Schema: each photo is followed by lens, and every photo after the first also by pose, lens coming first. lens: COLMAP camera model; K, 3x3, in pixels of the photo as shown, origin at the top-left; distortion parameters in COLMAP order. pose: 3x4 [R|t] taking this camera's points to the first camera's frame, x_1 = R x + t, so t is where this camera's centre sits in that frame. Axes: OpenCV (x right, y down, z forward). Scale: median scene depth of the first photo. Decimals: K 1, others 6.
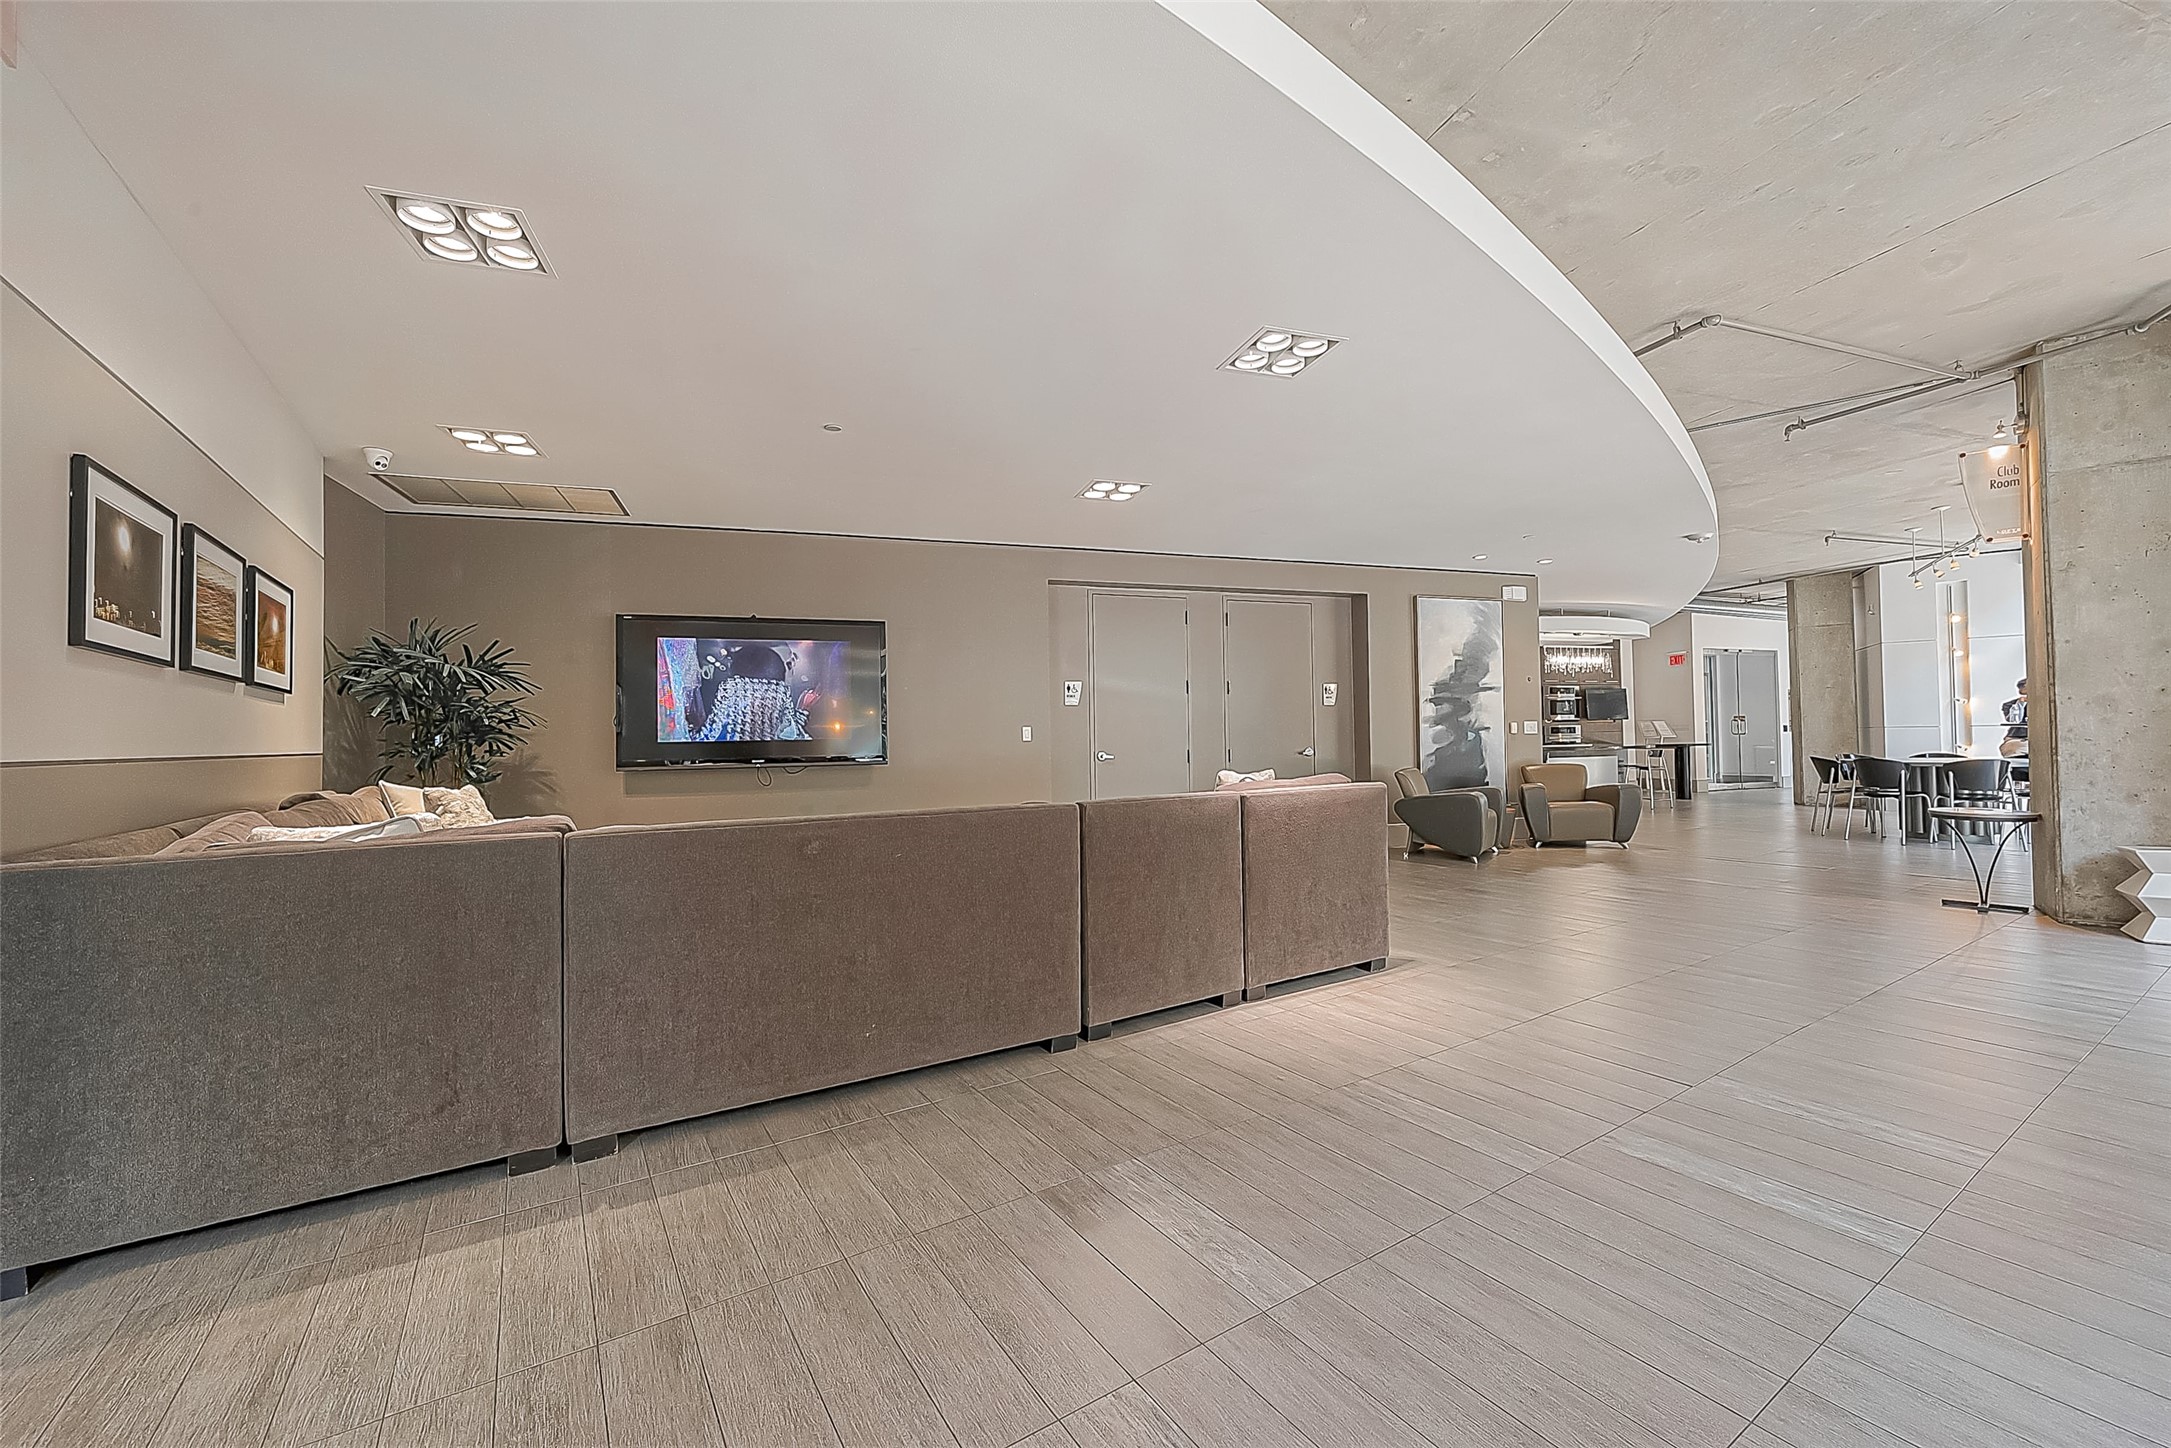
lens RADIAL K [[854.7, 0, 1085.5], [0, 854.7, 724.0], [0, 0, 1]] dist [-0.001006, -0.000006]
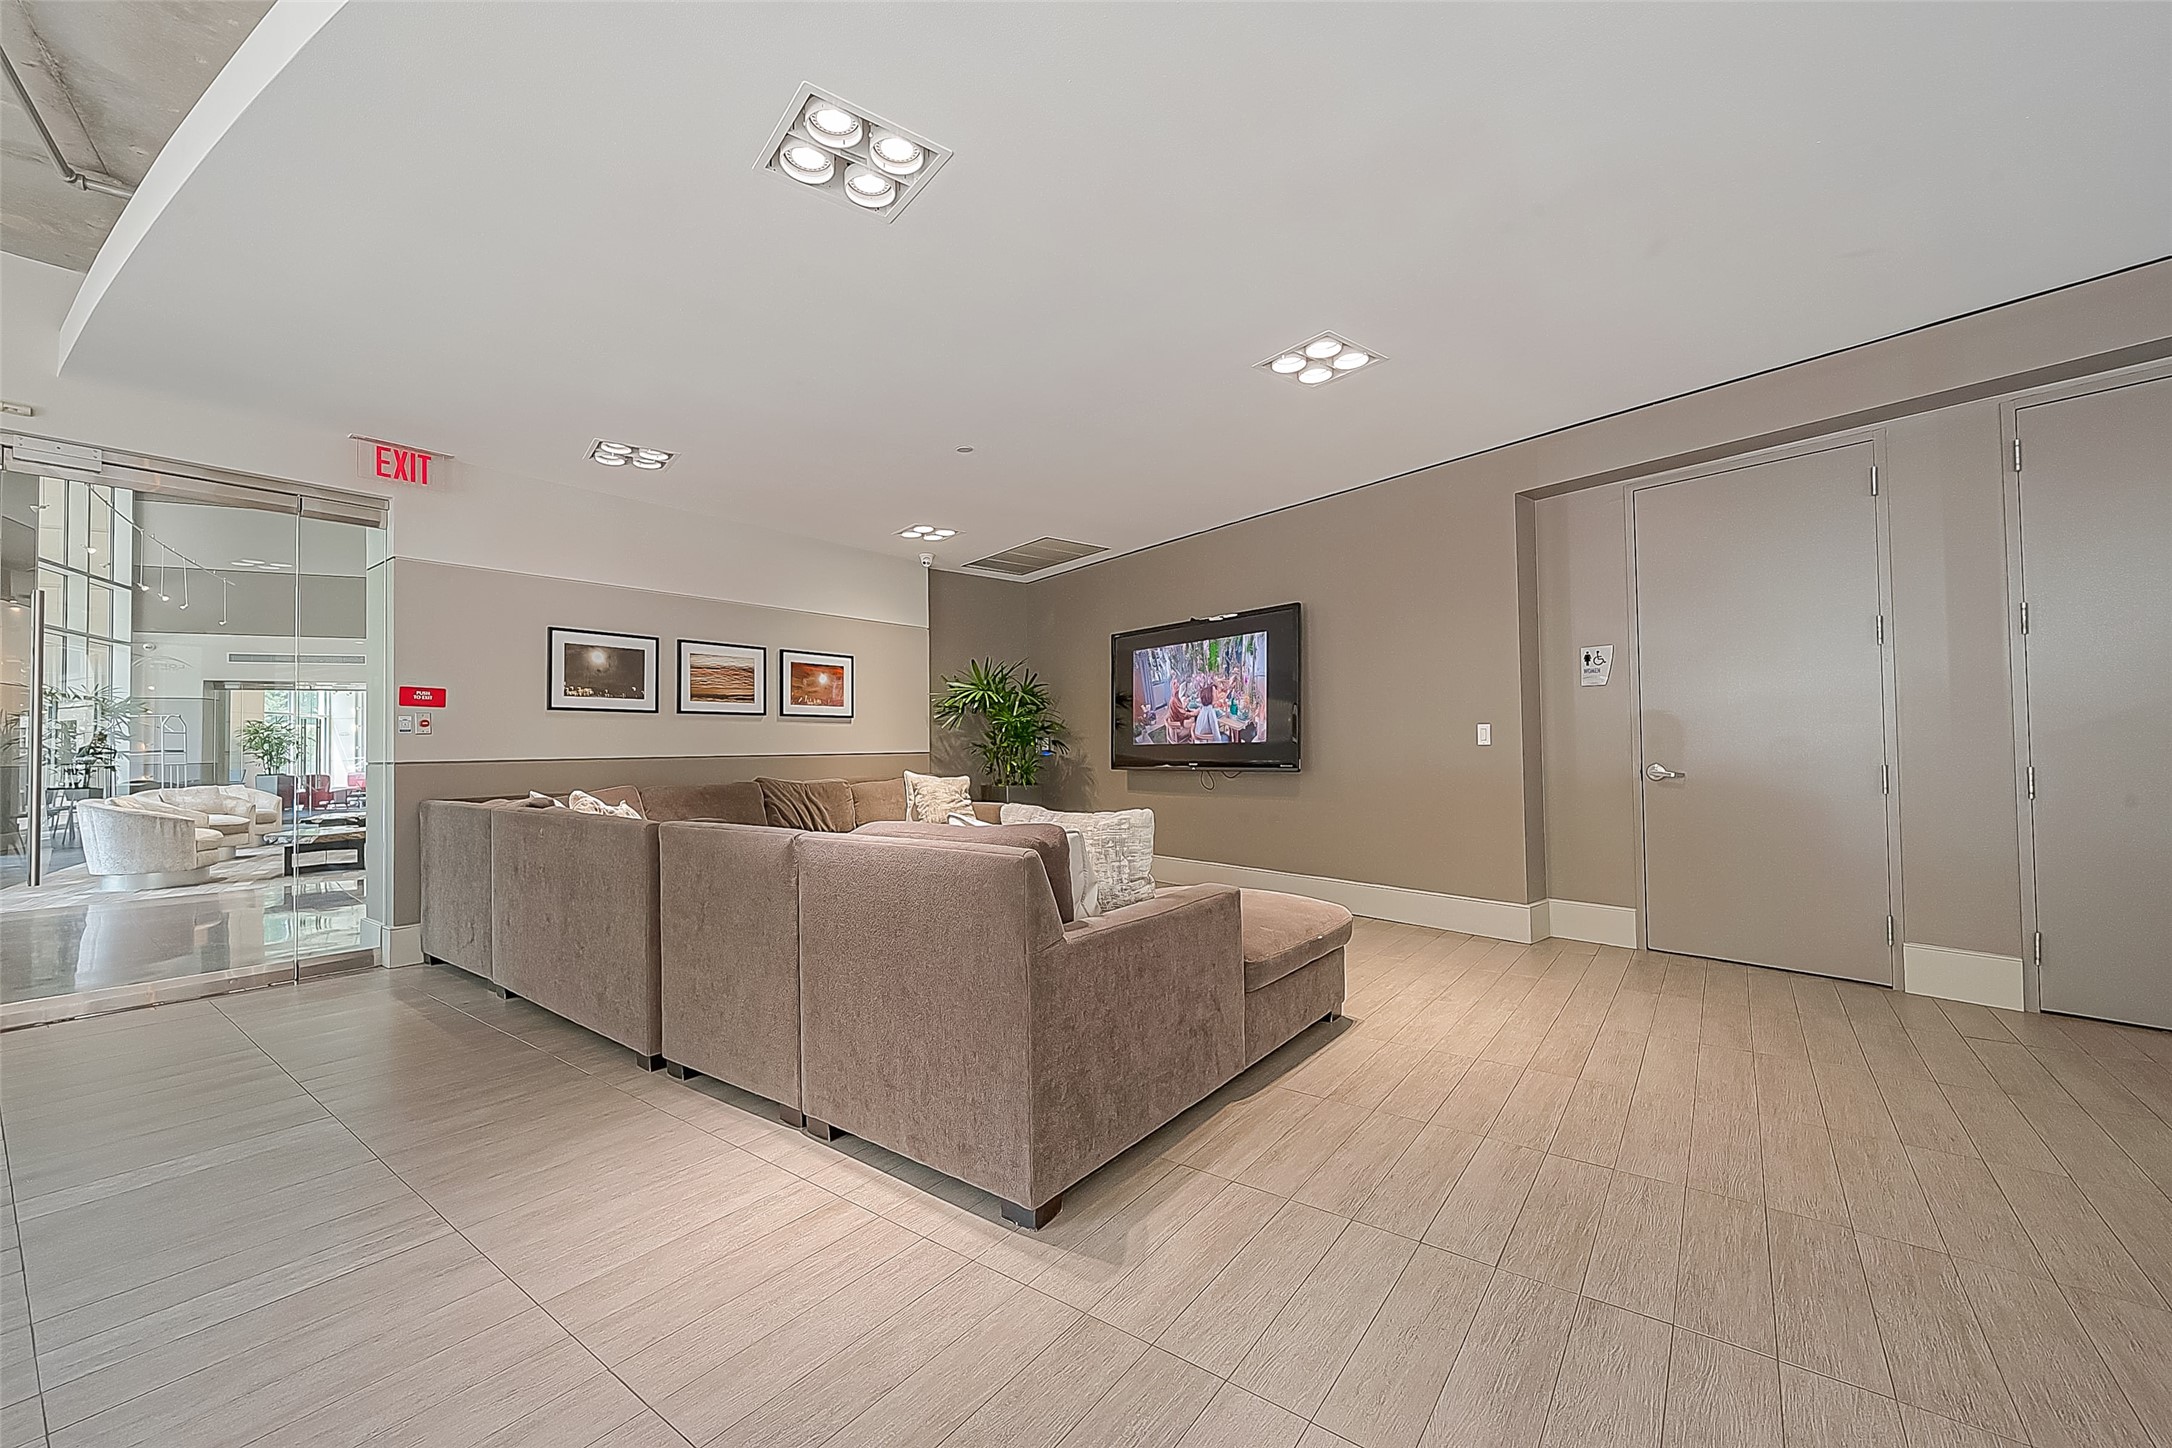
lens RADIAL K [[855.1, 0, 1086.0], [0, 855.1, 724.0], [0, 0, 1]] dist [-0.001006, -0.000006]
pose [[0.337592, -0.015147, -0.941171, 0.566285], [0.025295, 0.999655, -0.007015, 0.000281], [0.940953, -0.021439, 0.337859, 0.598158]]
